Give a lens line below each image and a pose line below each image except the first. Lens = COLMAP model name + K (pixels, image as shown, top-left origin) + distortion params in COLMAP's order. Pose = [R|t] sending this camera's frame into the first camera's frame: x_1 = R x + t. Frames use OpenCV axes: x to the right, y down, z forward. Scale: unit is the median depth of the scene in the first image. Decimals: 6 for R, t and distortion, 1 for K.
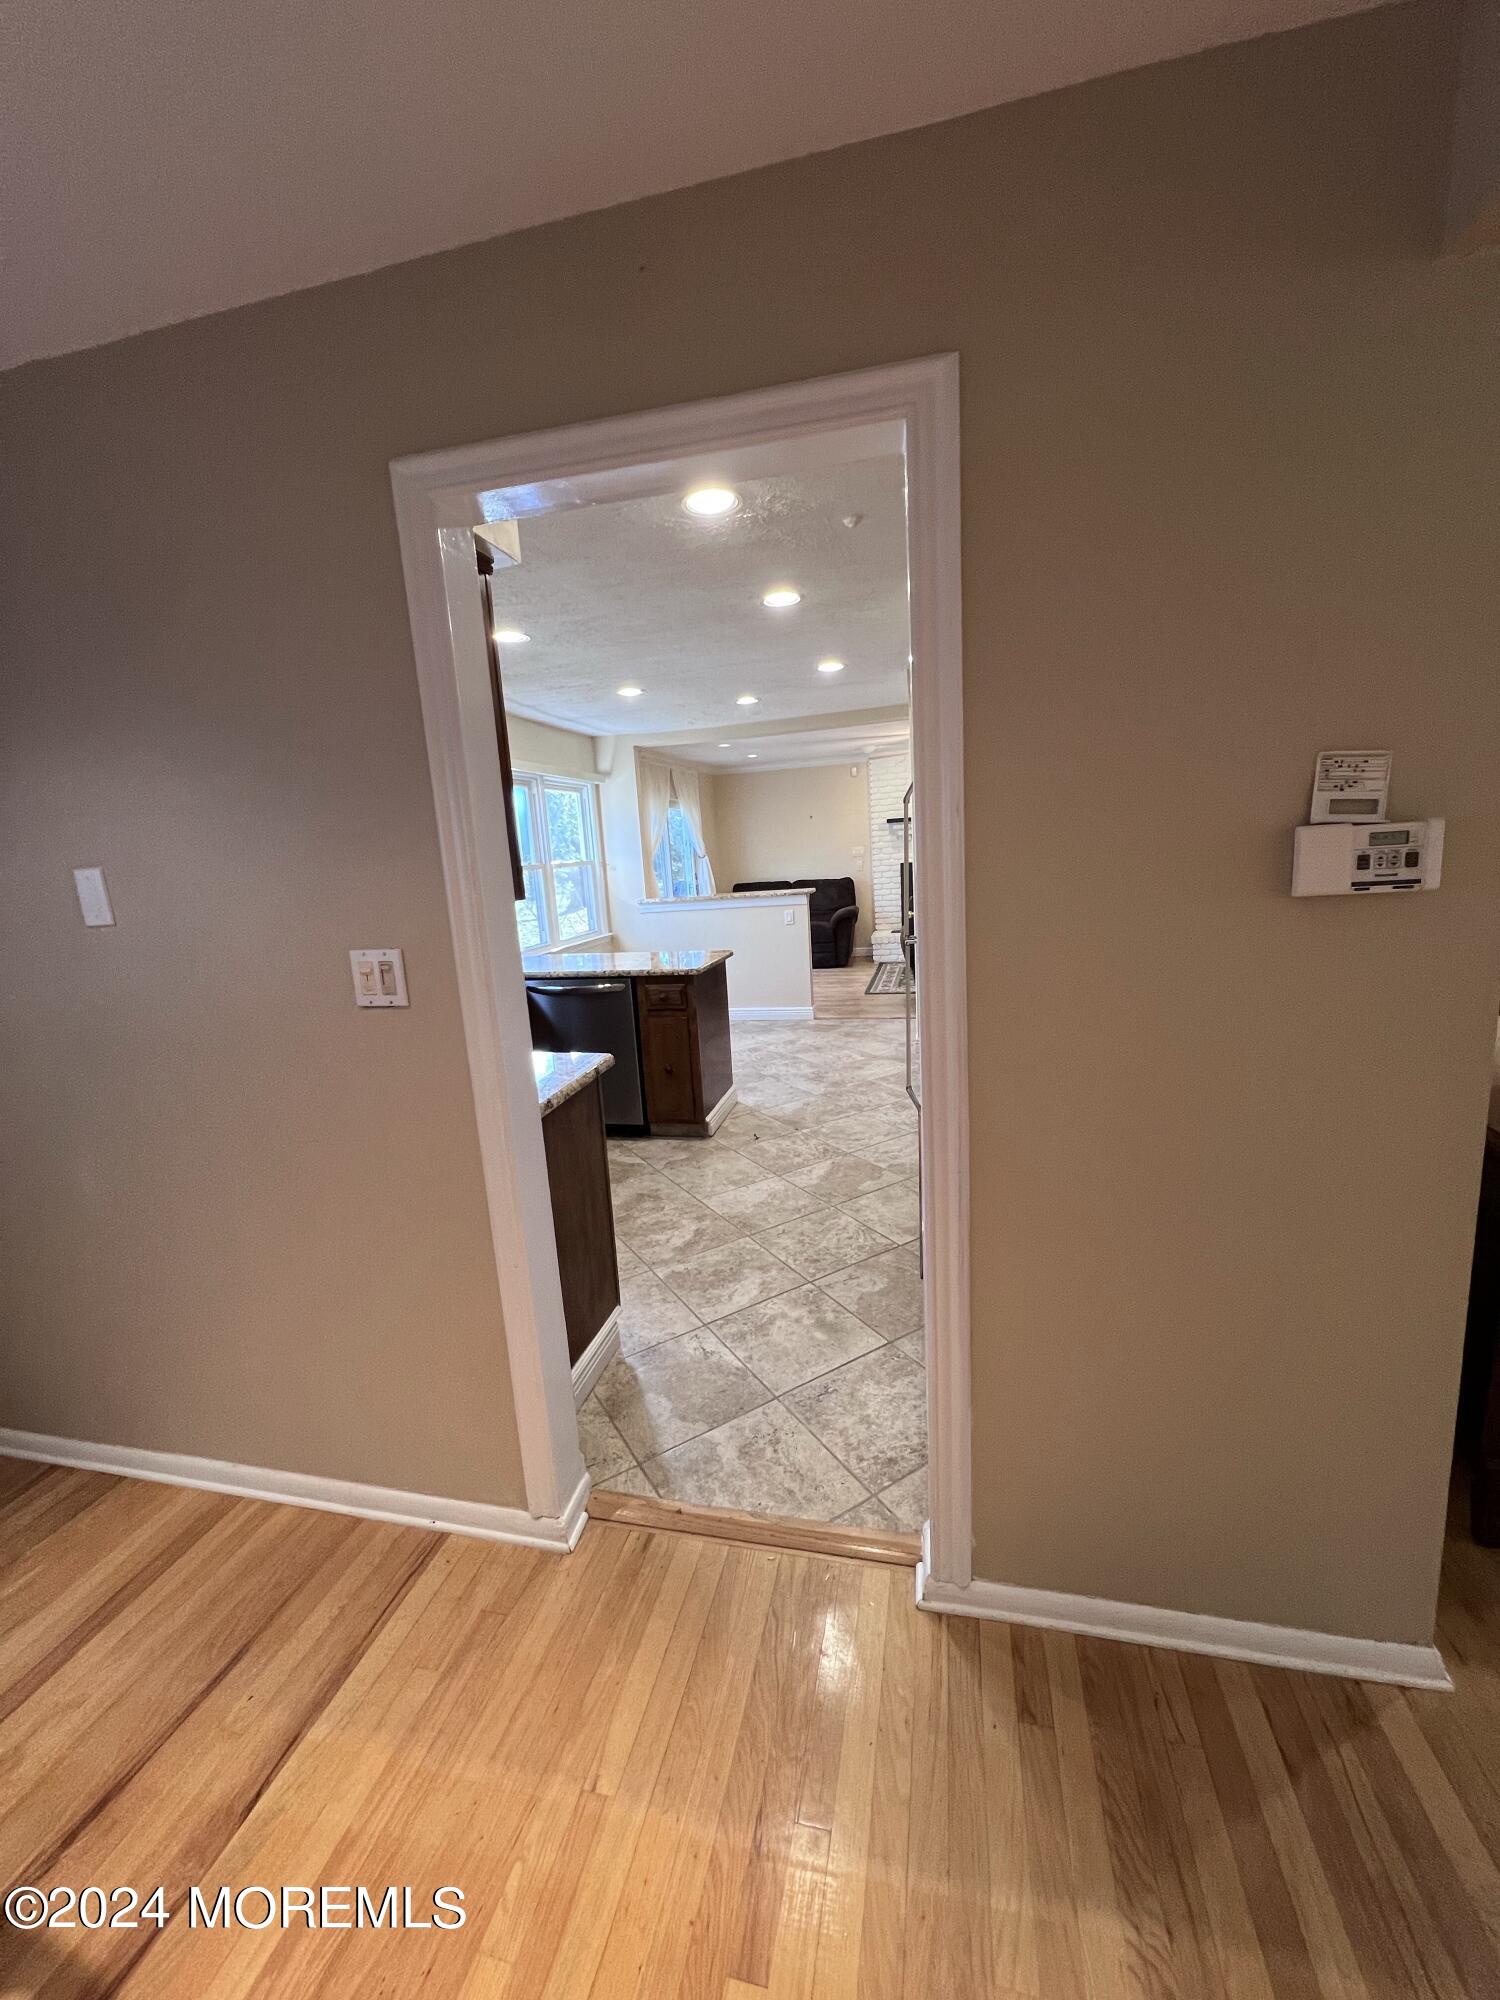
lens RADIAL K [[796.7, 0, 748.5], [0, 796.7, 998.5], [0, 0, 1]] dist [-0.001833, 0.000296]
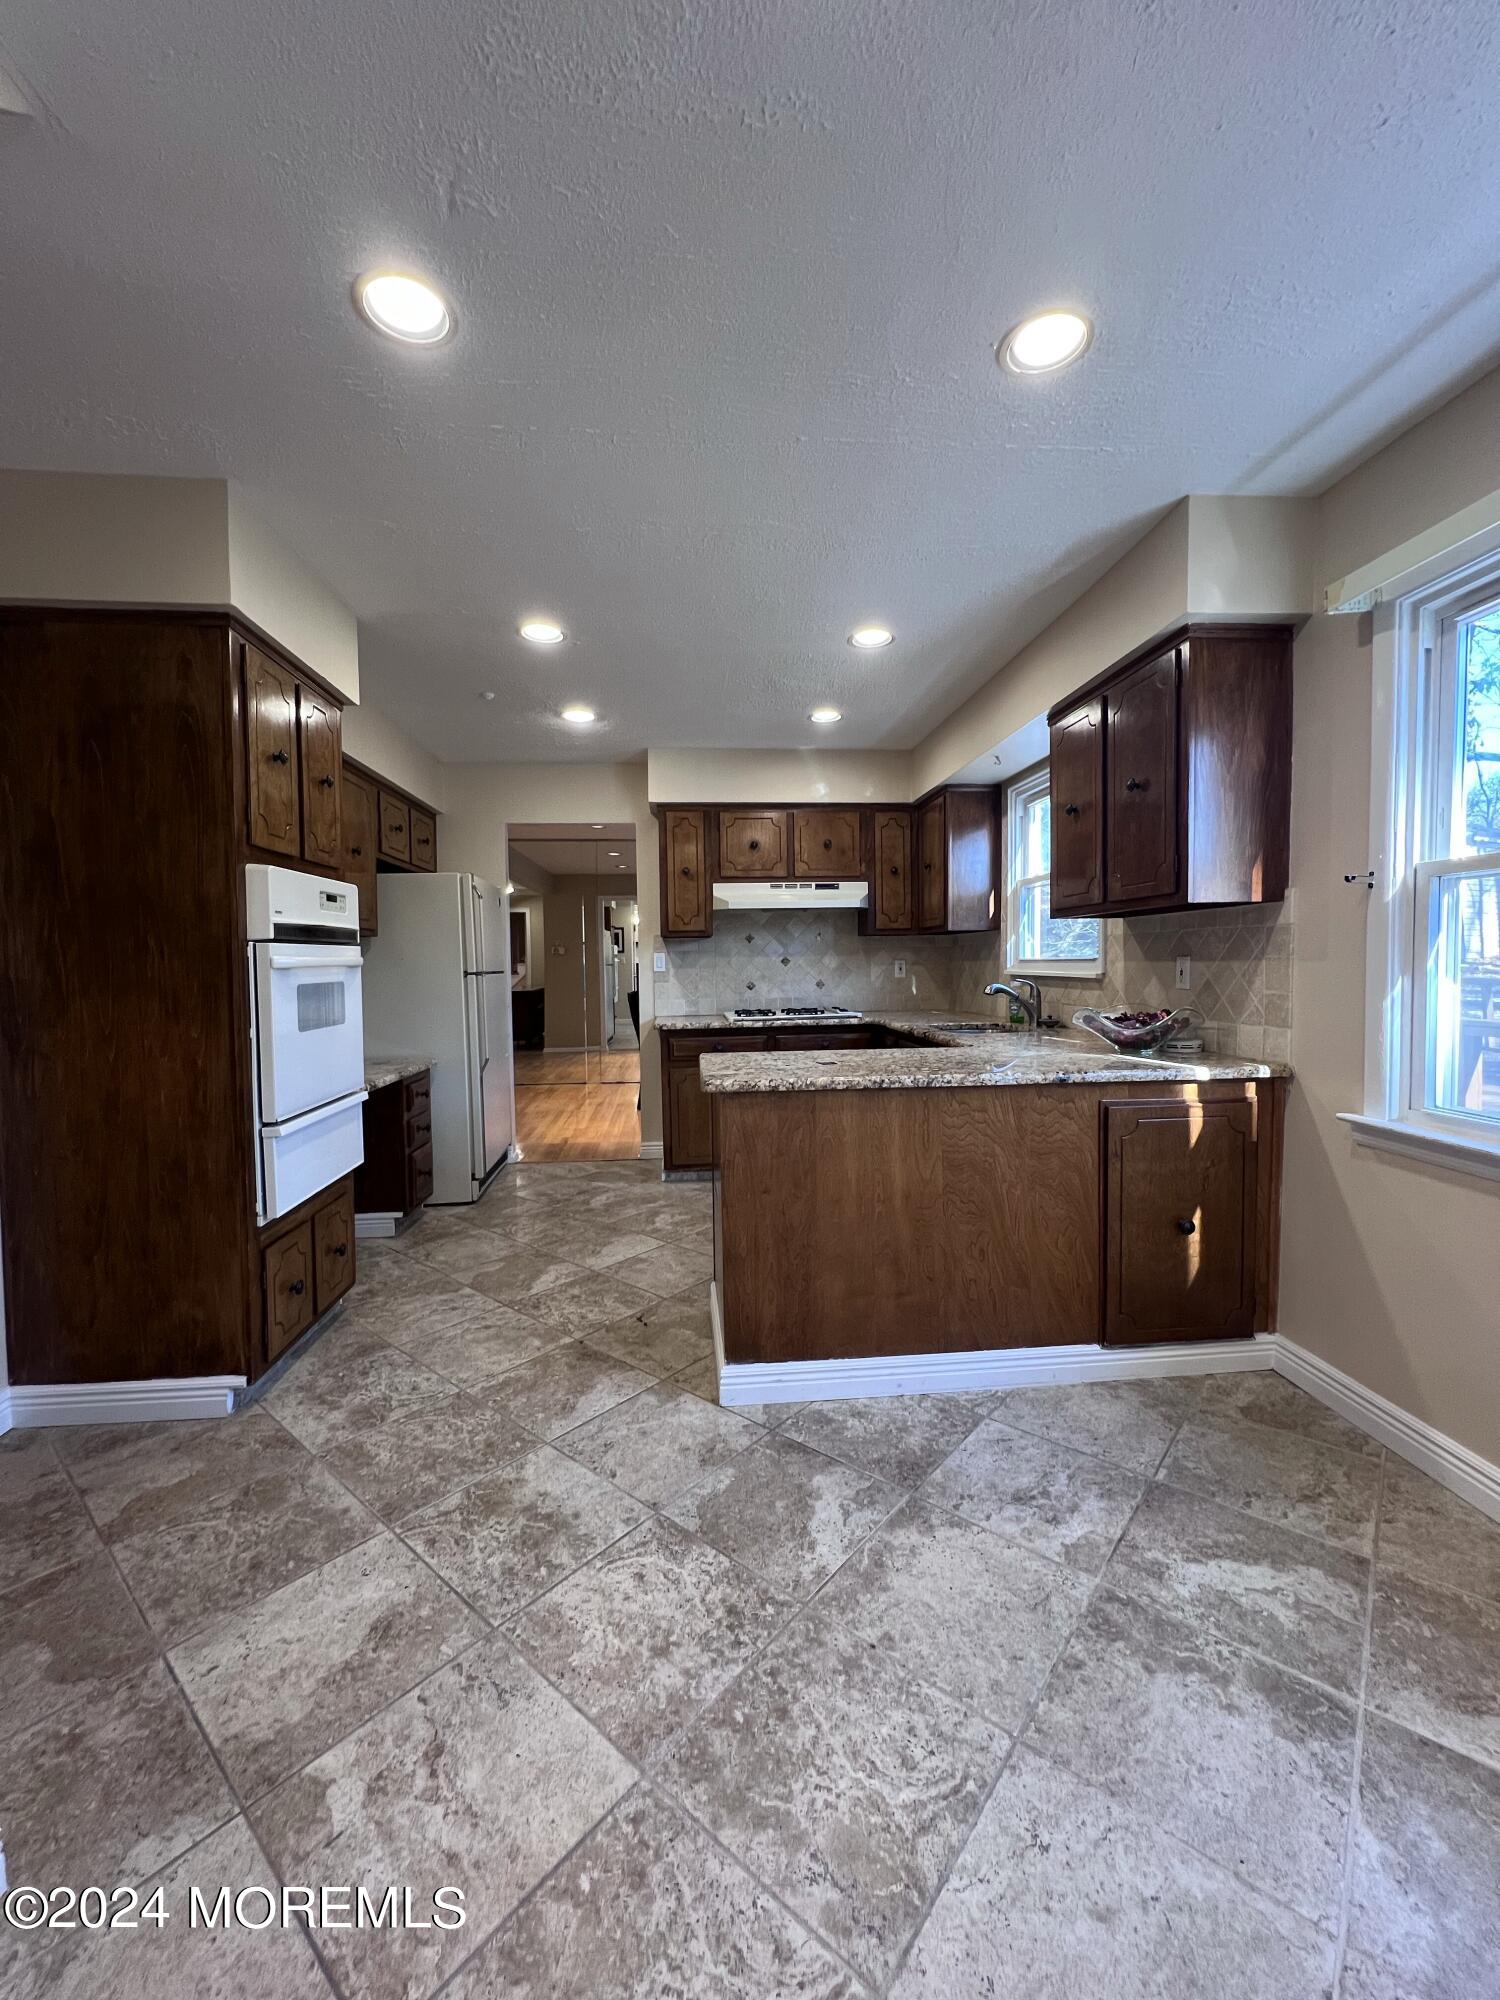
lens RADIAL K [[798.0, 0, 745.5], [0, 798.0, 997.7], [0, 0, 1]] dist [-0.000934, 0.000635]
pose [[-0.947916, 0.088835, -0.305880, 0.106618], [0.013648, 0.970766, 0.239639, -0.245133], [0.318227, 0.222983, -0.921418, 1.570959]]
